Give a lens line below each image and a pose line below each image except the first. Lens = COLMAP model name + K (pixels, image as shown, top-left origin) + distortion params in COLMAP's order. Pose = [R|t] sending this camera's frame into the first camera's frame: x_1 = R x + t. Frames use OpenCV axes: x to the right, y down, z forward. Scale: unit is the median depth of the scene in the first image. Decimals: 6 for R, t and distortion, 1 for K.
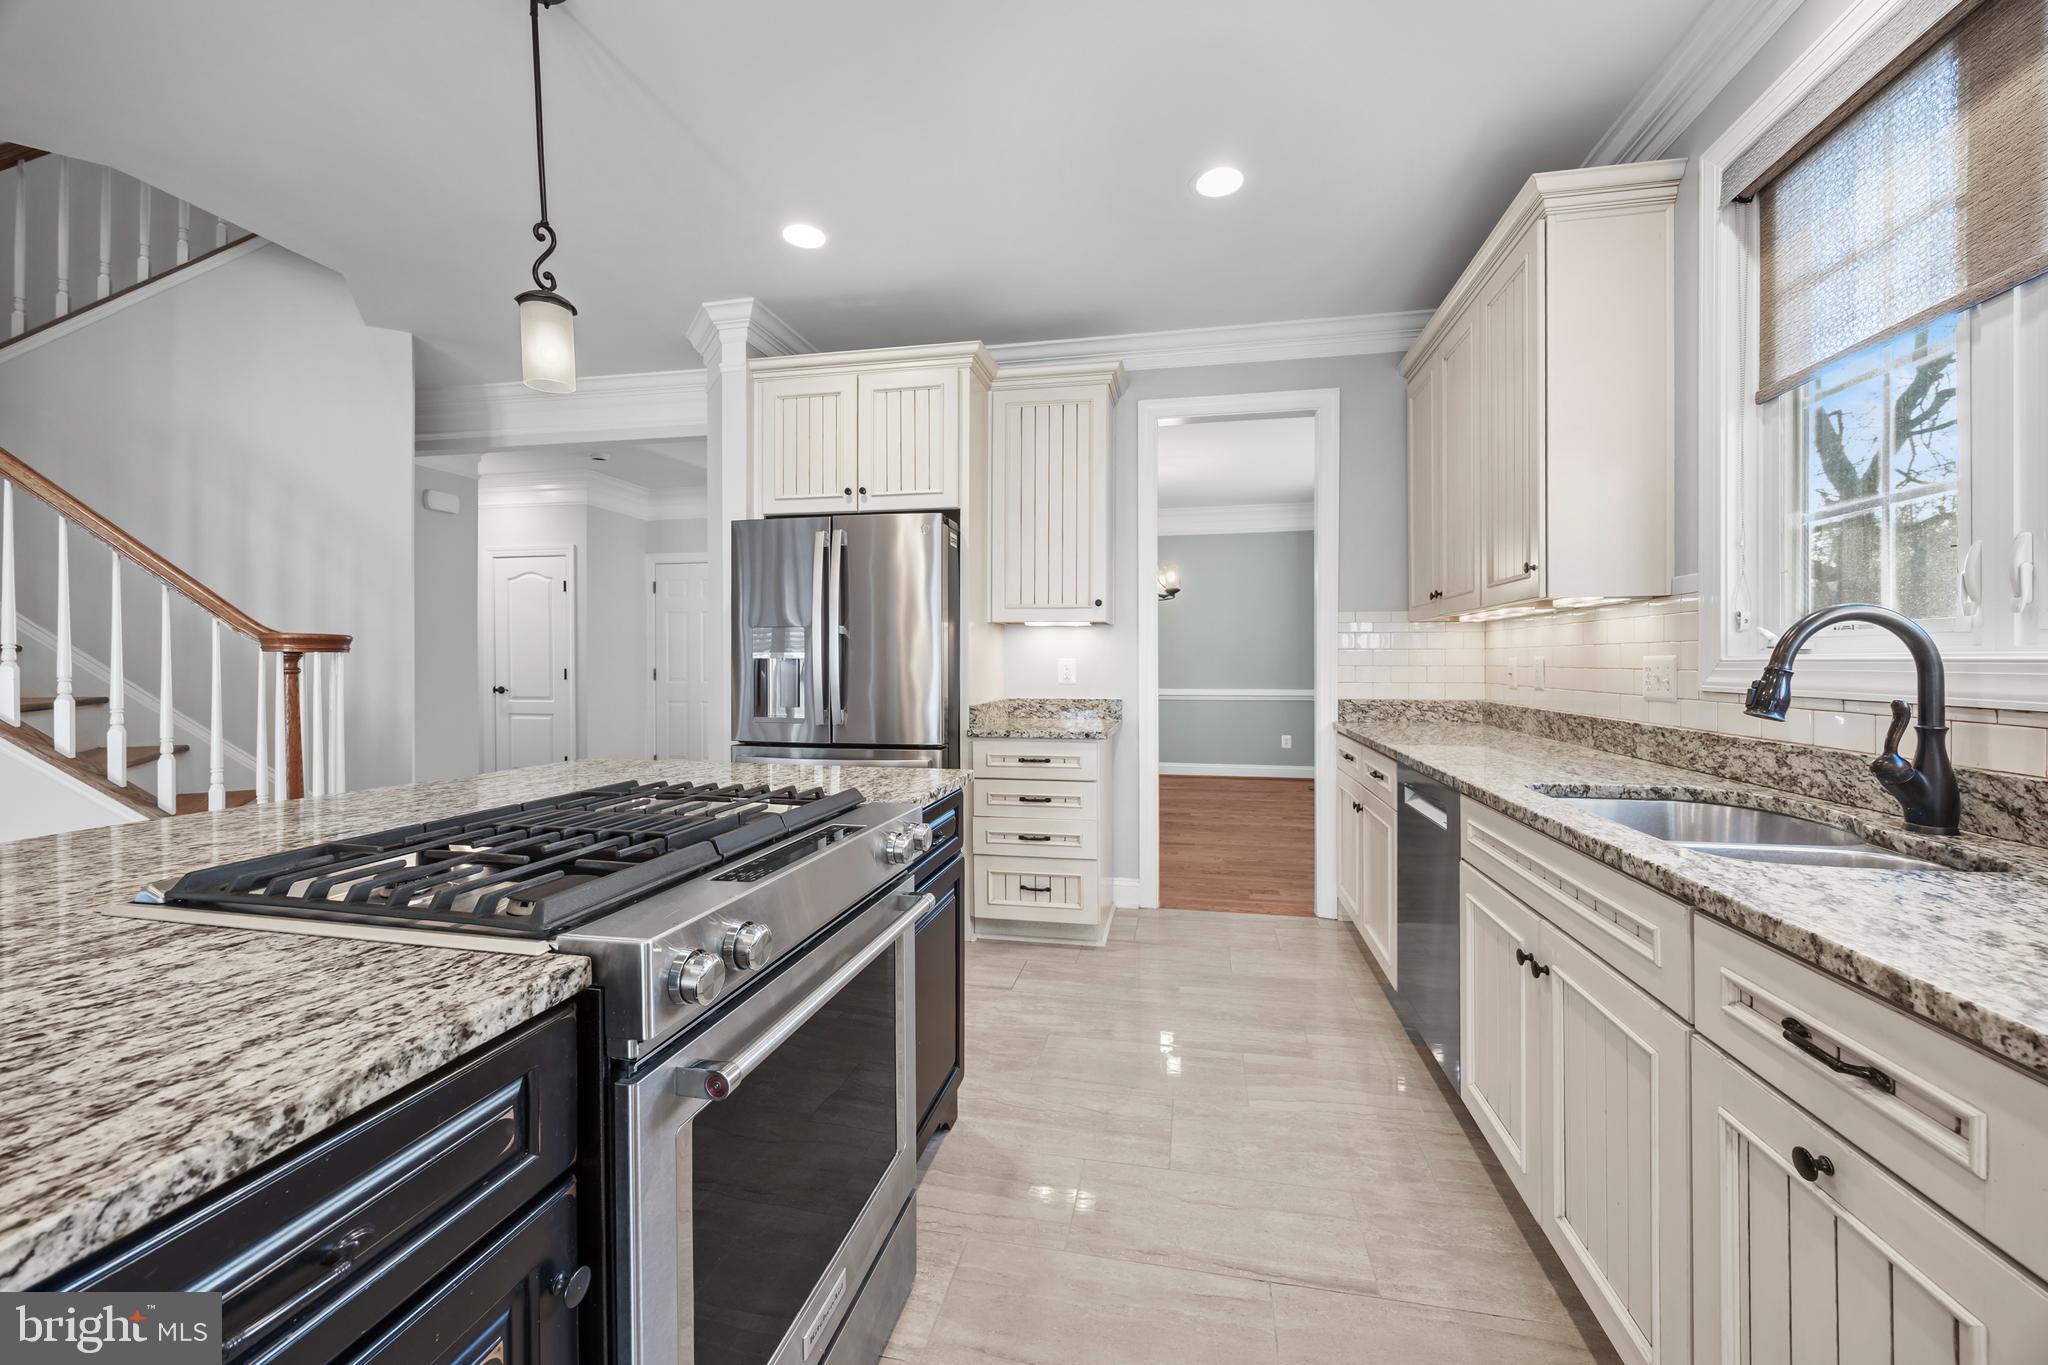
lens RADIAL K [[787.1, 0, 1032.5], [0, 787.1, 662.4], [0, 0, 1]] dist [-0.001854, -0.000004]
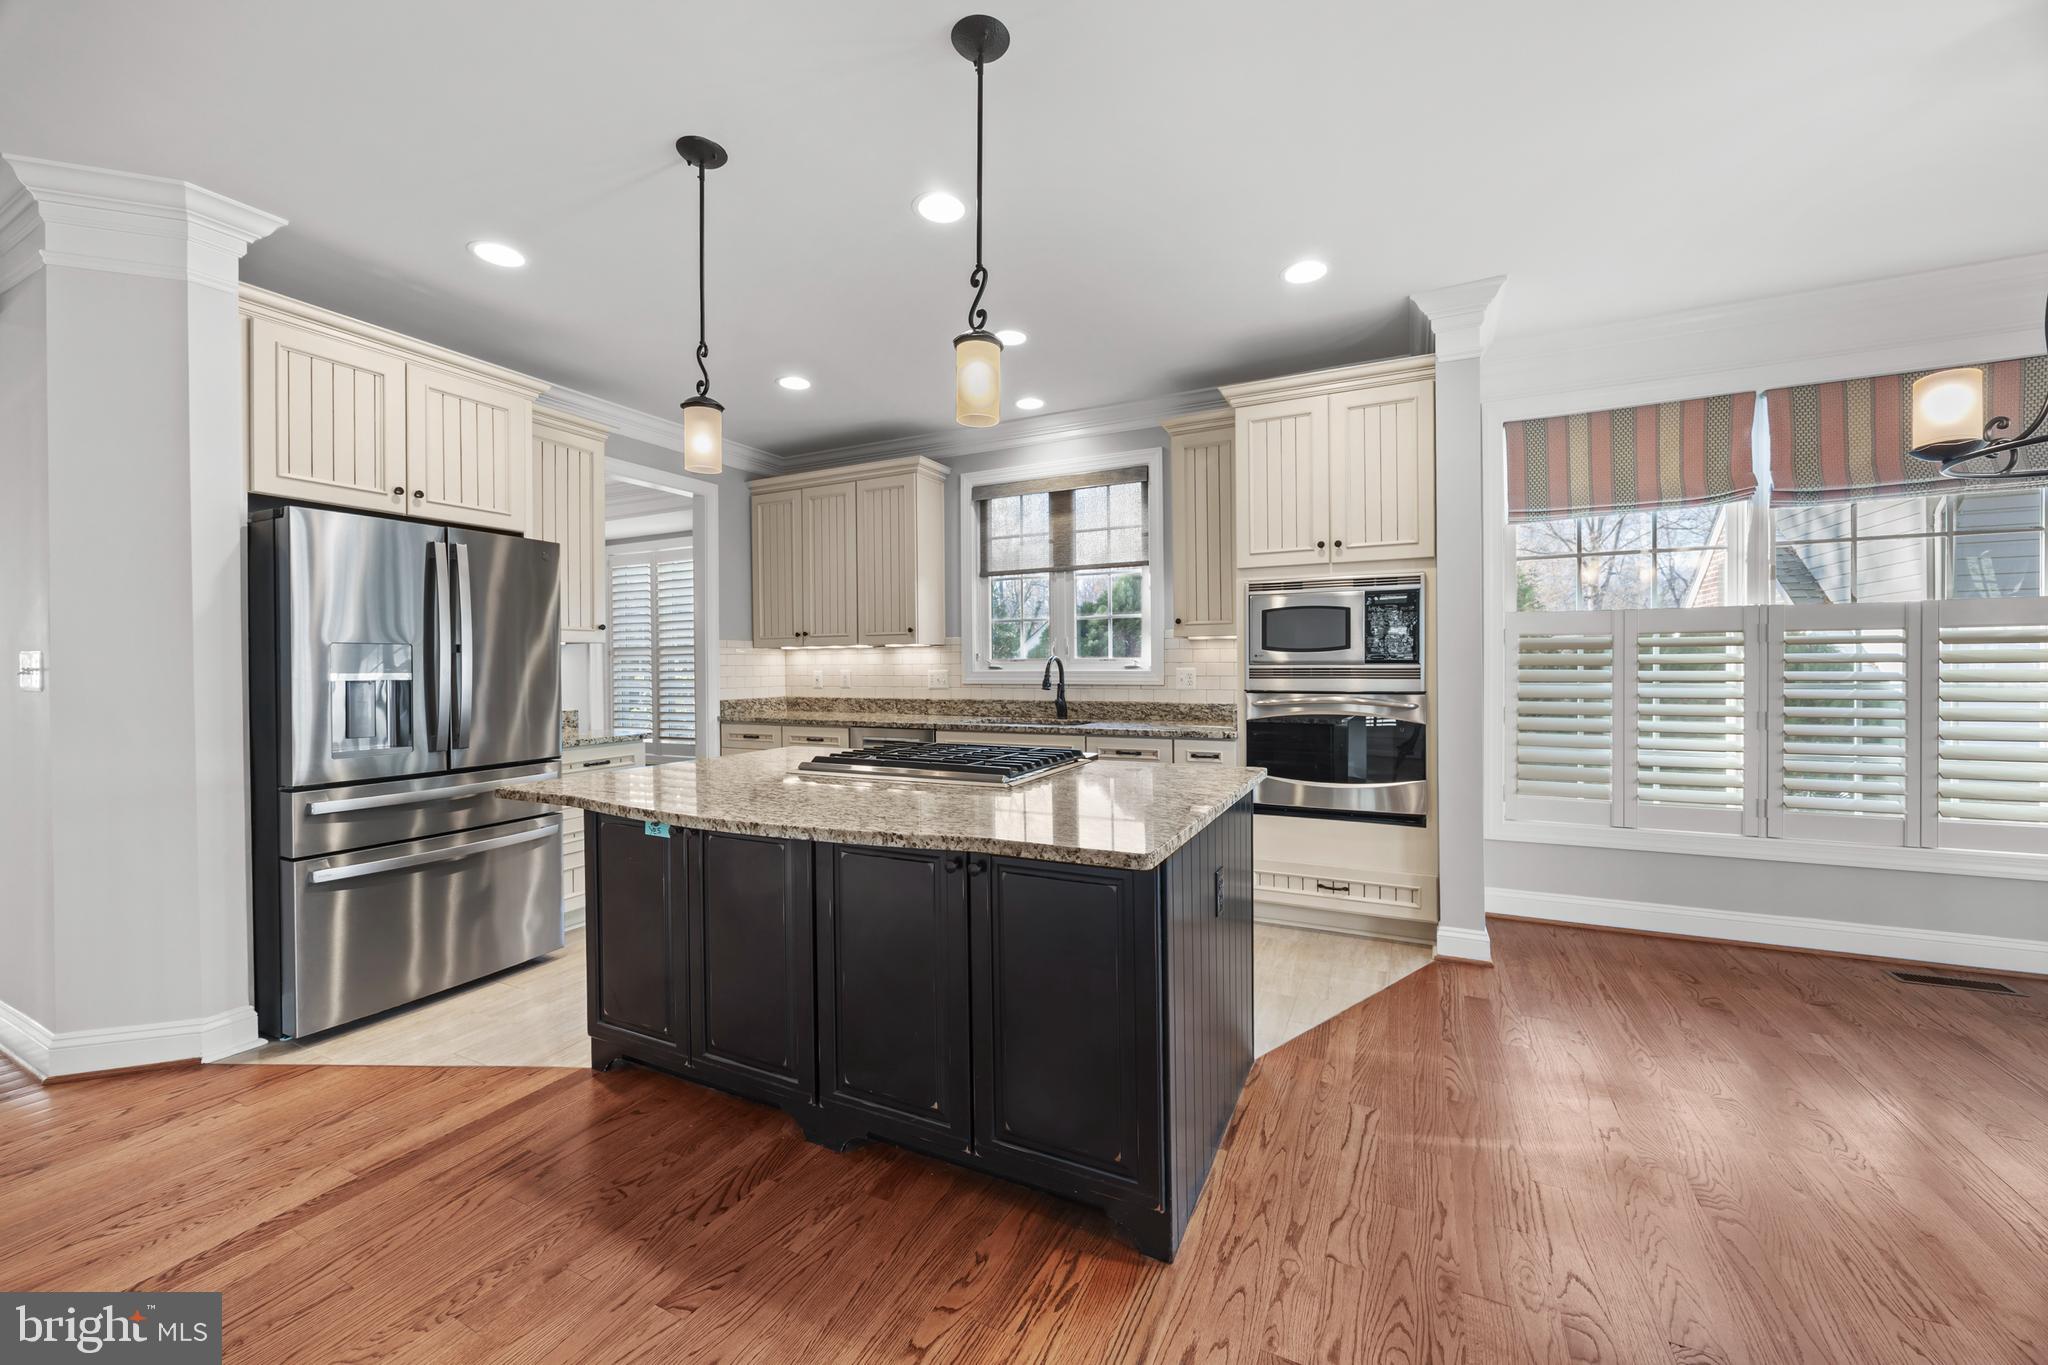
lens RADIAL K [[787.1, 0, 1037.1], [0, 787.1, 671.6], [0, 0, 1]] dist [-0.001854, -0.000004]
pose [[0.240706, -0.010714, 0.970539, -1.802127], [0.009816, 0.999915, 0.008604, -0.026524], [-0.970548, 0.007456, 0.240791, 0.172243]]
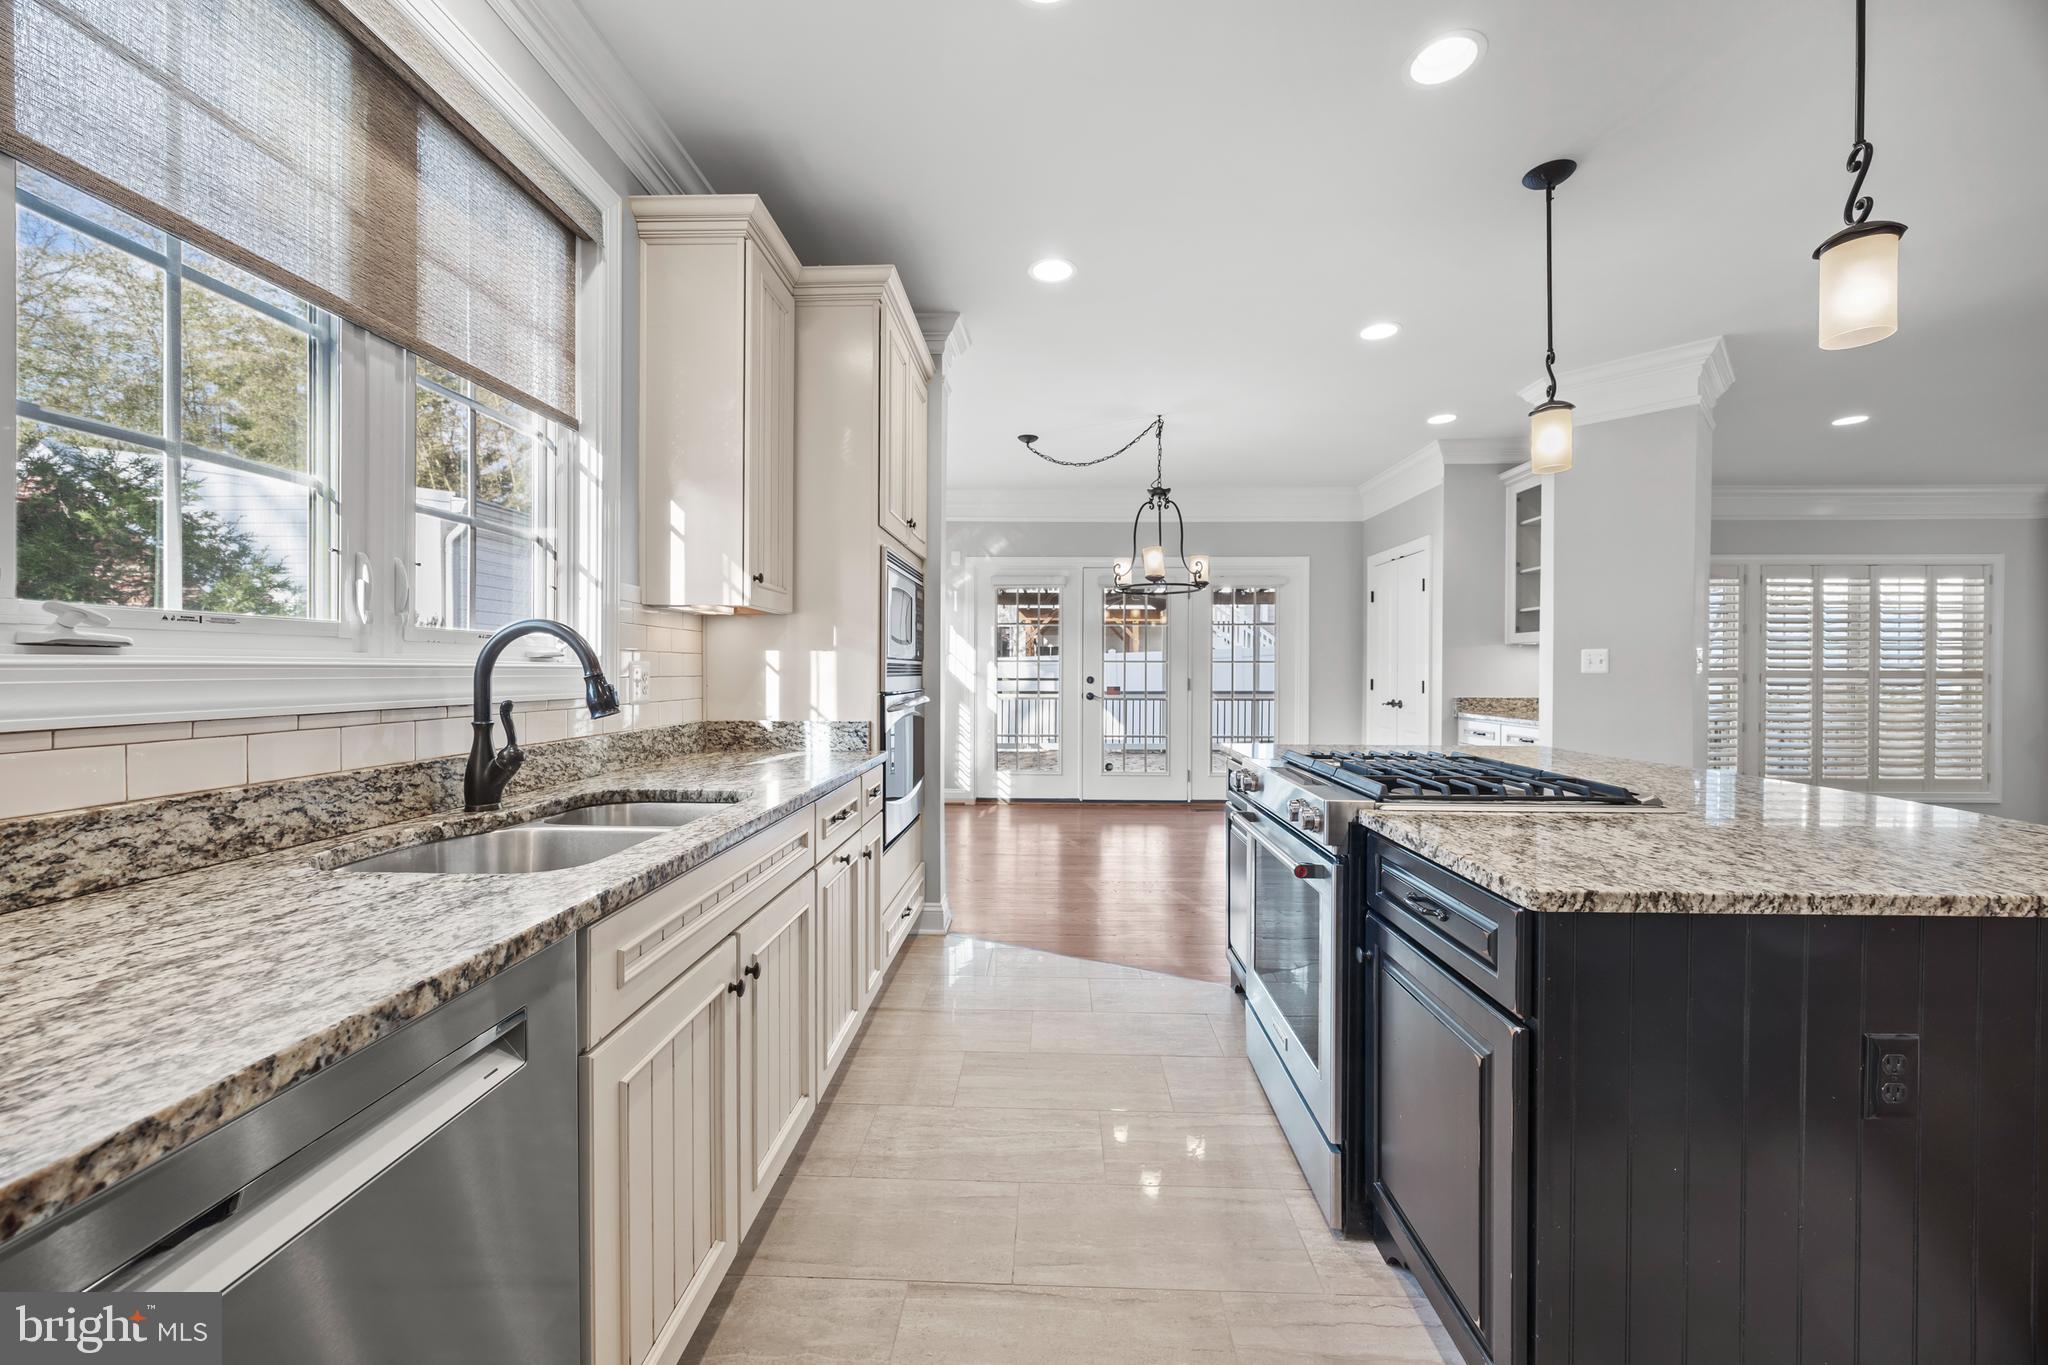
lens RADIAL K [[787.1, 0, 1026.4], [0, 787.1, 675.0], [0, 0, 1]] dist [-0.001854, -0.000004]
pose [[-0.985199, -0.003497, -0.171377, 0.398017], [-0.004907, 0.999958, 0.007804, -0.002376], [0.171342, 0.008529, -0.985175, 1.726551]]
